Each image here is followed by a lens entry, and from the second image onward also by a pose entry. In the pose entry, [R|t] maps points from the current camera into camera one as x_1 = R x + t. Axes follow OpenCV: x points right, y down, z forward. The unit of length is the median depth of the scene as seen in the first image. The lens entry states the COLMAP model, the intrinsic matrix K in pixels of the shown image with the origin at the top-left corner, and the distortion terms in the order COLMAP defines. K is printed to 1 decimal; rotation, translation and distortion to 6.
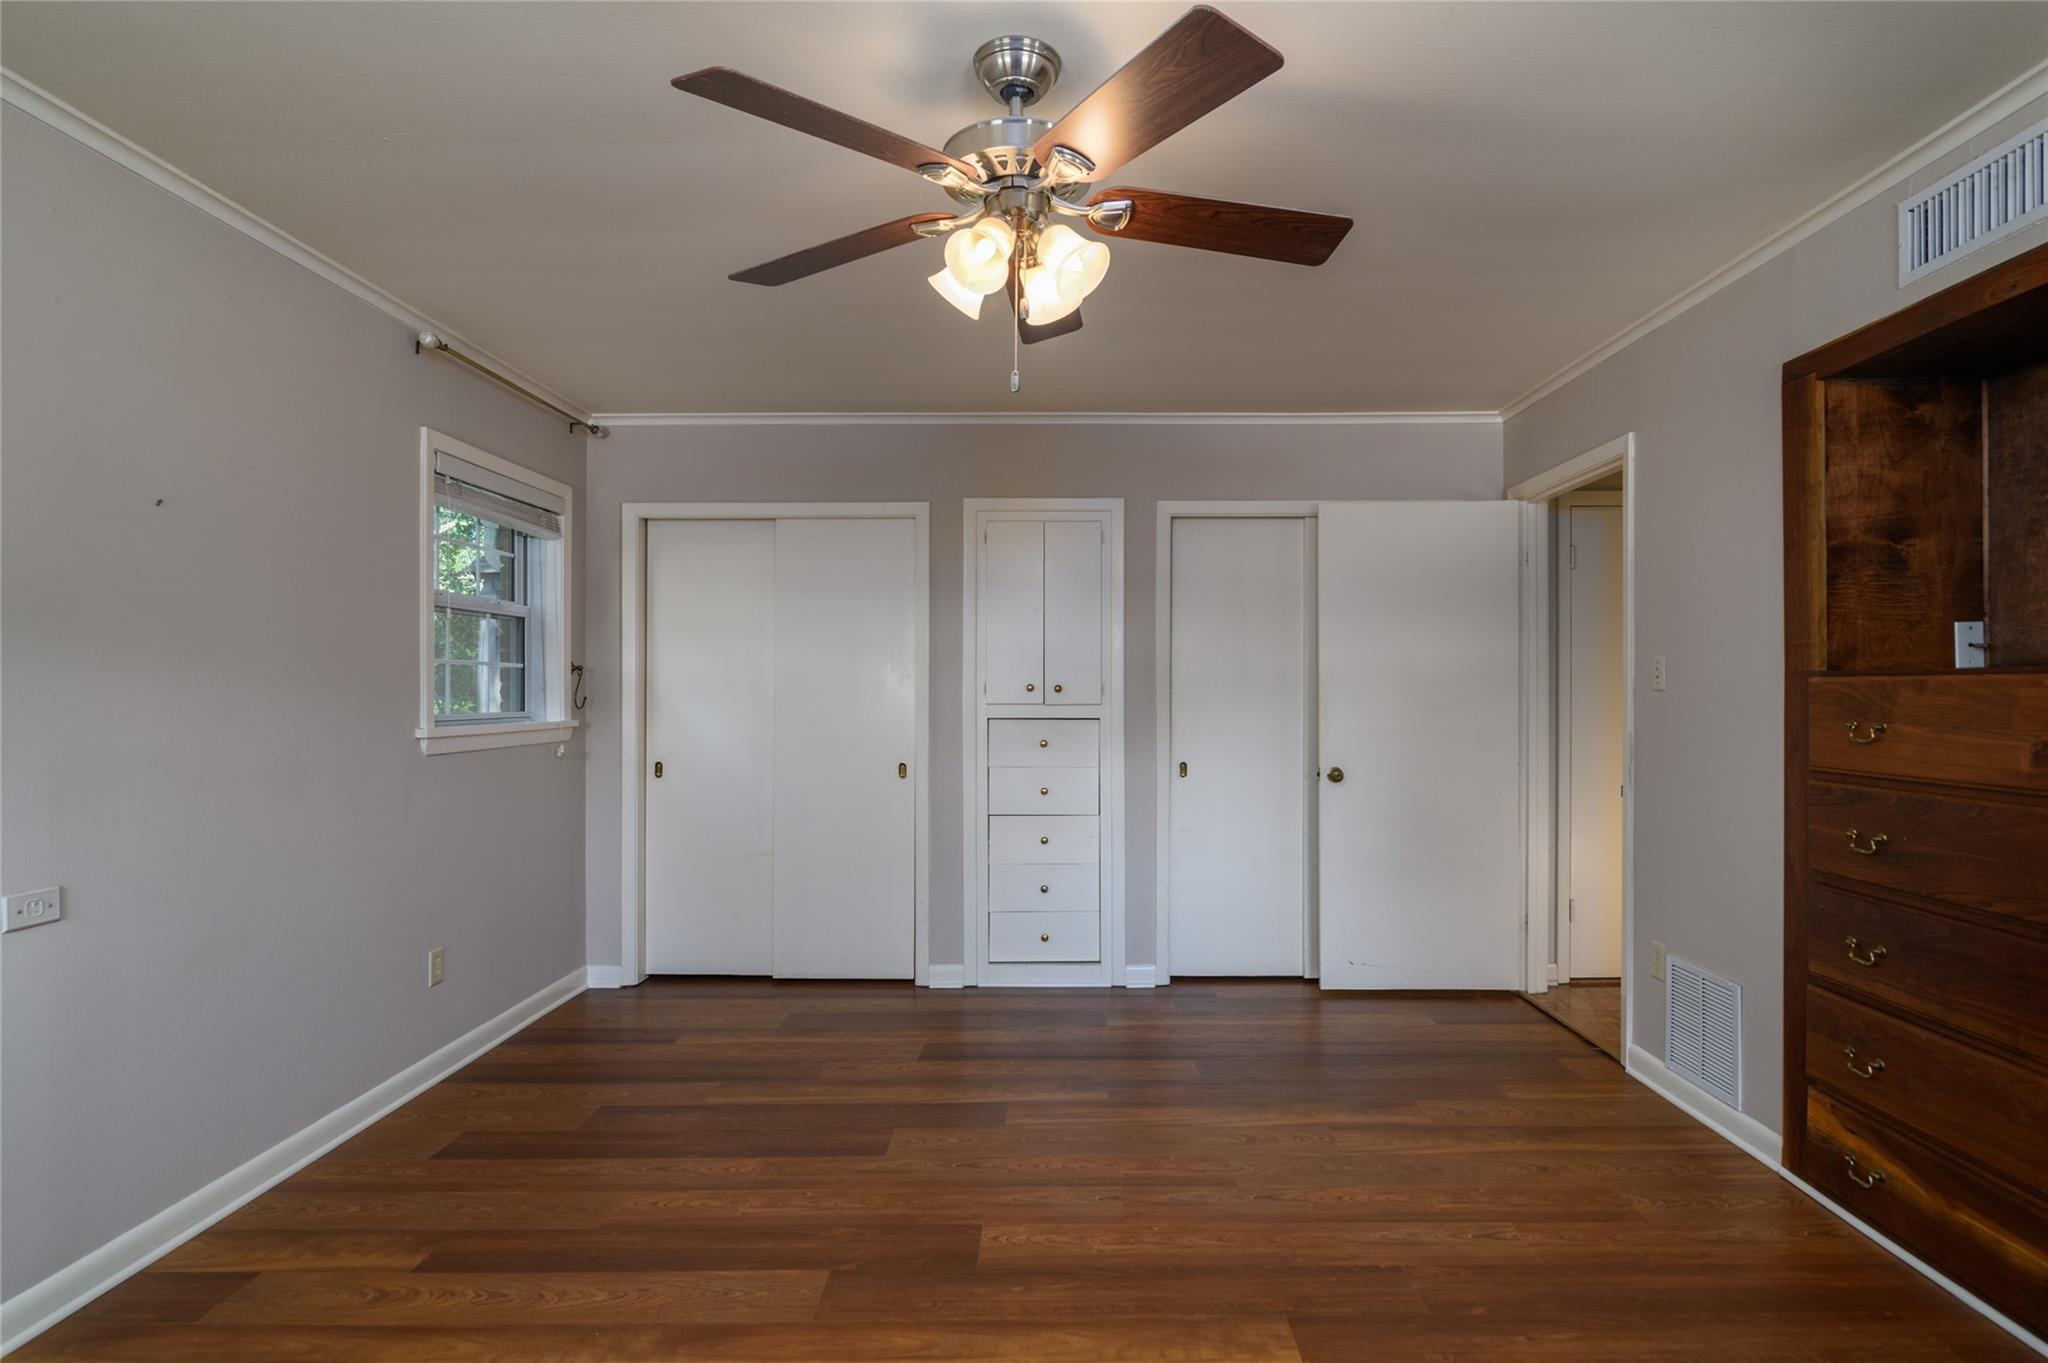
lens RADIAL K [[1028.8, 0, 1023.8], [0, 1028.8, 693.3], [0, 0, 1]] dist [-0.000447, 0.000165]
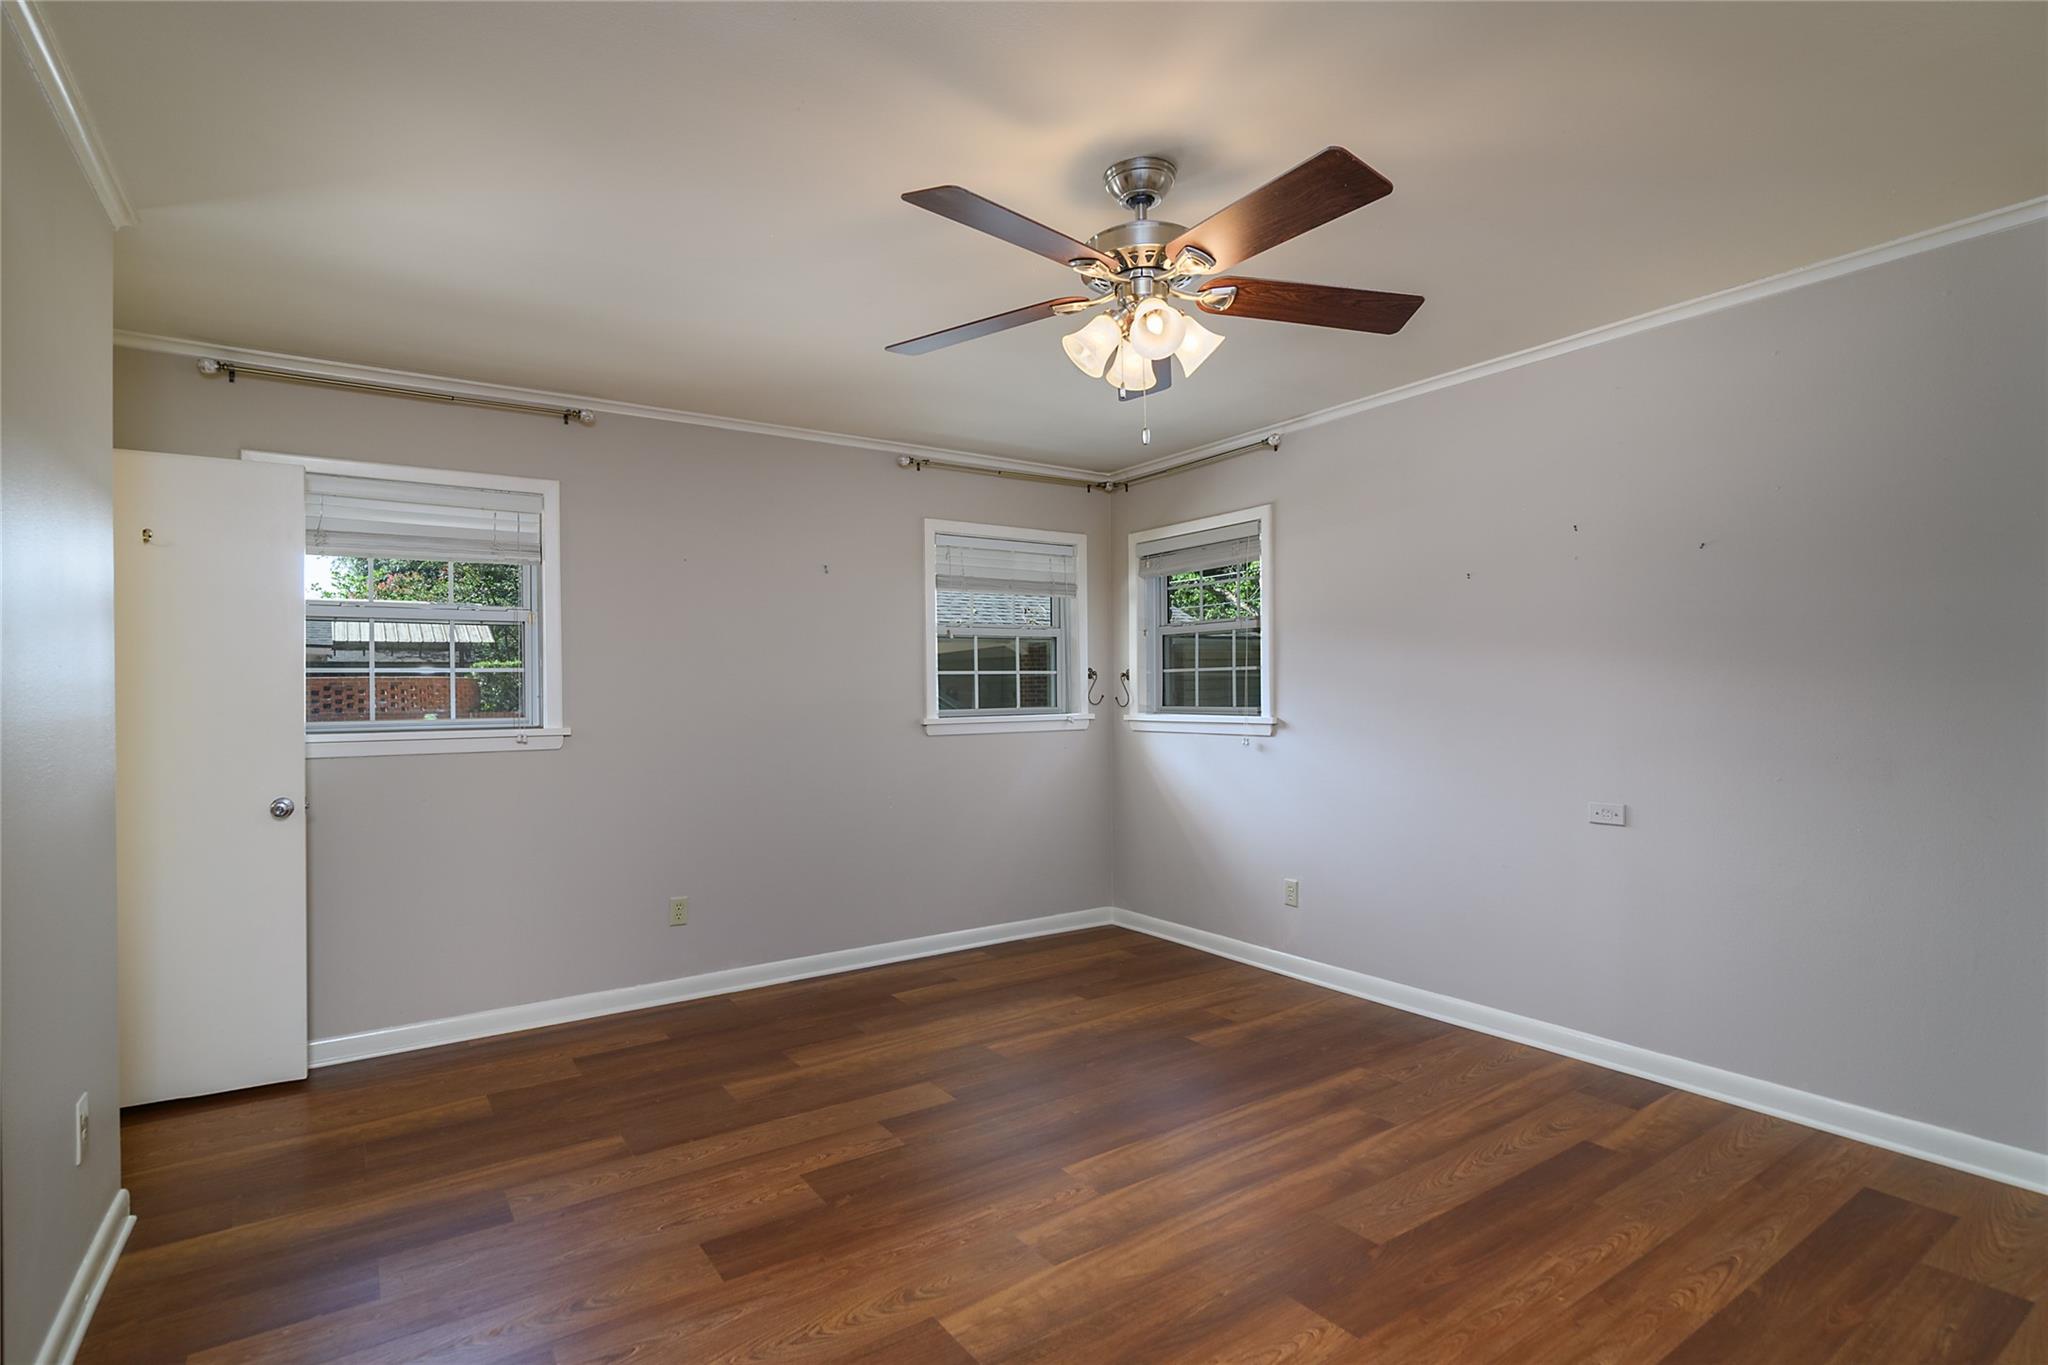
lens RADIAL K [[988.4, 0, 1059.2], [0, 988.4, 687.7], [0, 0, 1]] dist [-0.000725, 0.000008]
pose [[-0.786212, 0.007678, -0.617909, 0.651120], [0.012359, 0.999918, -0.003300, -0.001193], [0.617833, -0.010232, -0.786242, 1.530116]]
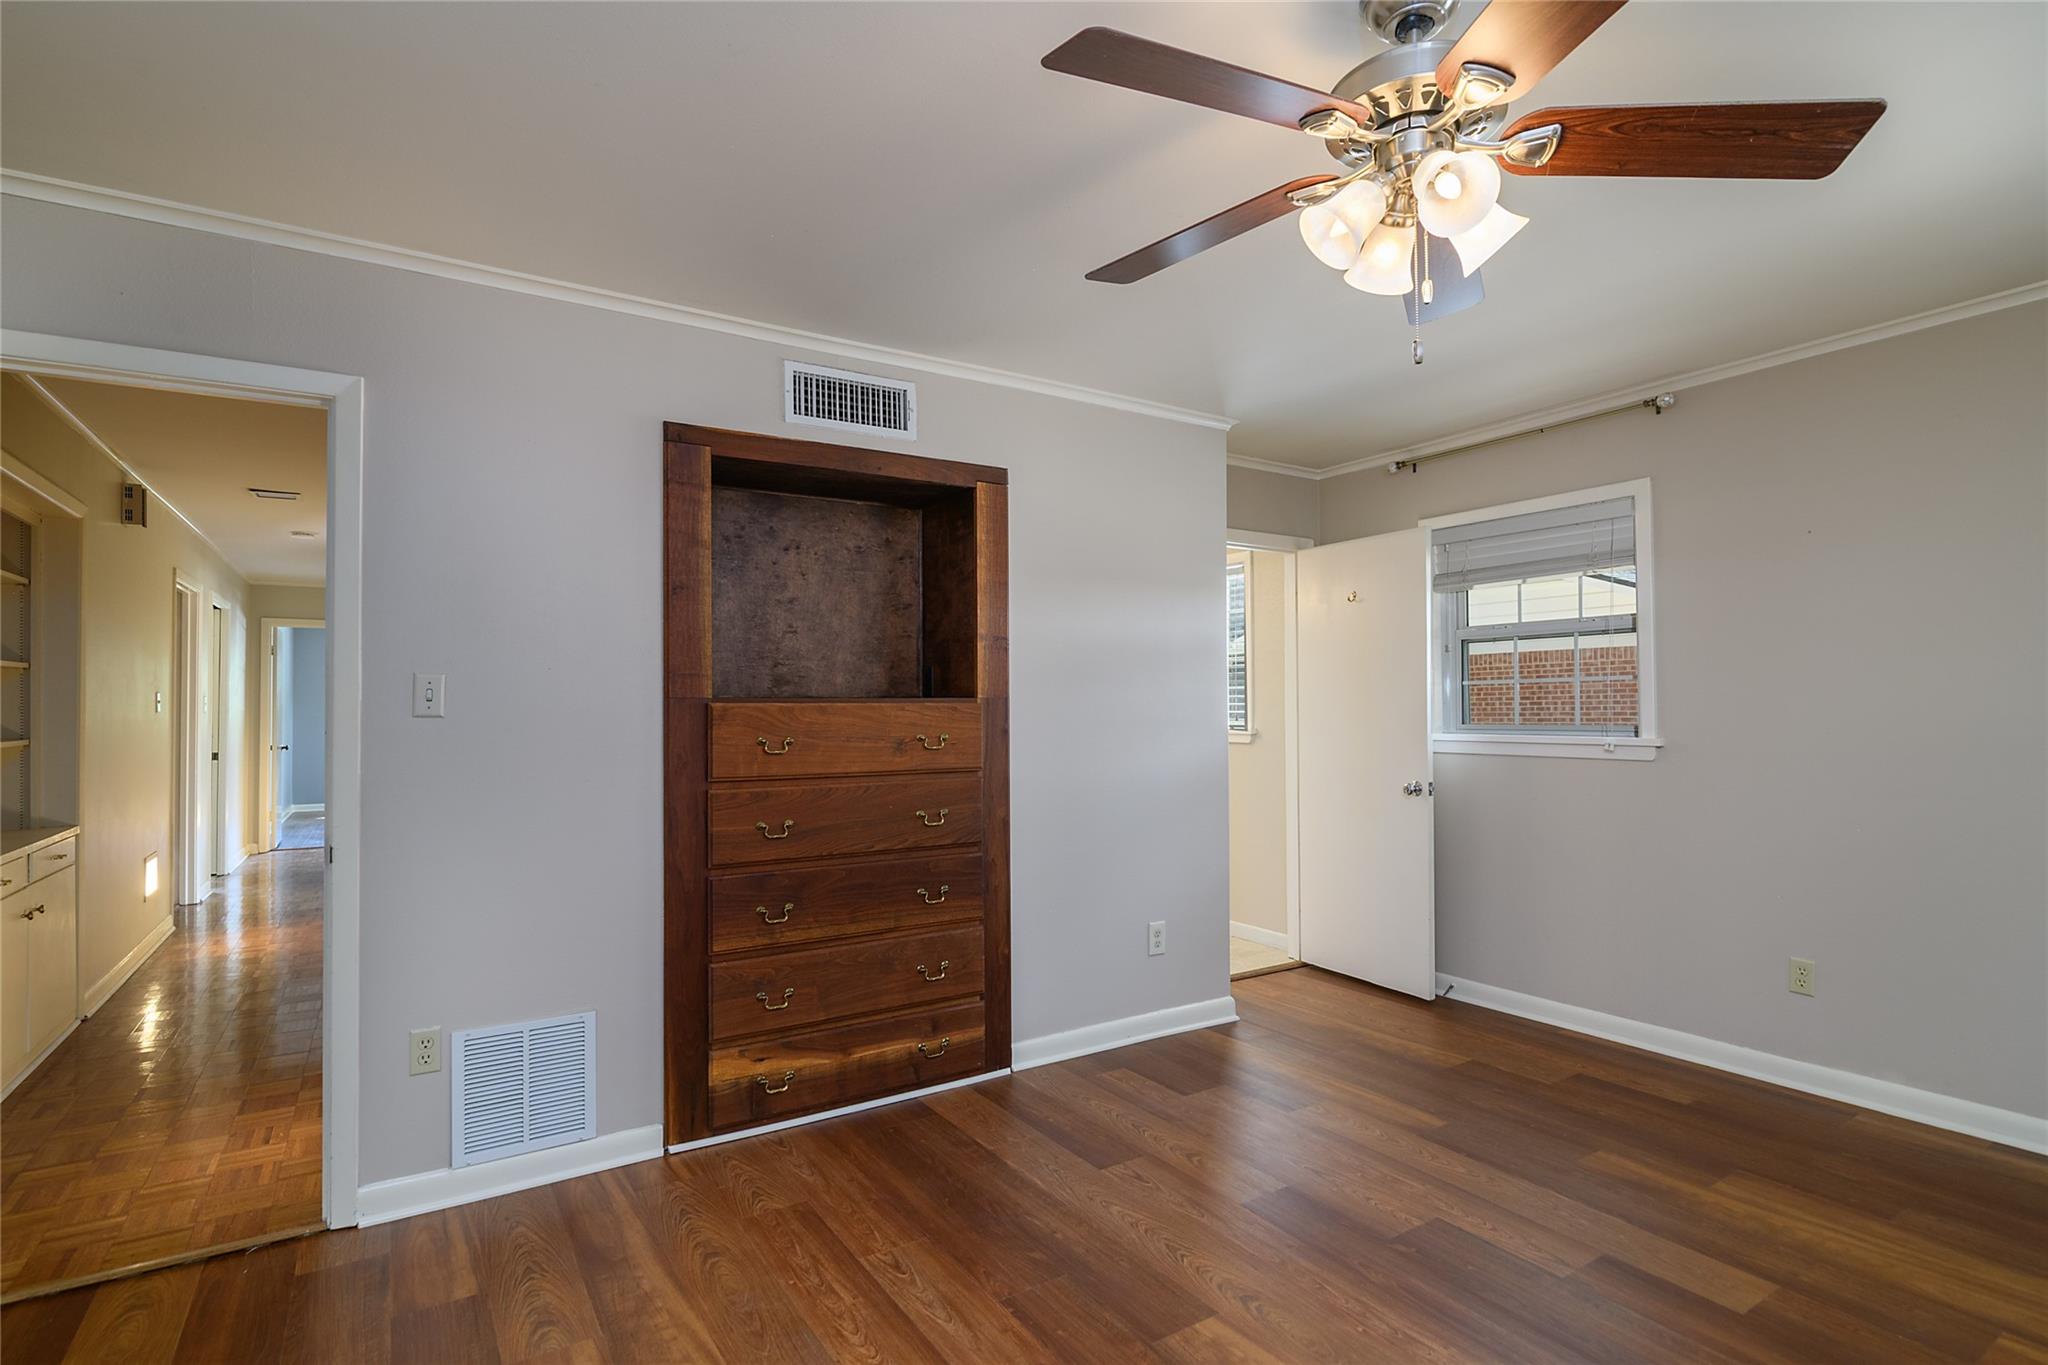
lens RADIAL K [[1028.8, 0, 1023.8], [0, 1028.8, 694.3], [0, 0, 1]] dist [-0.000447, 0.000165]
pose [[-0.574526, 0.016497, 0.818320, -0.433033], [0.009260, 0.999864, -0.013656, -0.006698], [-0.818434, -0.000268, -0.574601, 1.461276]]
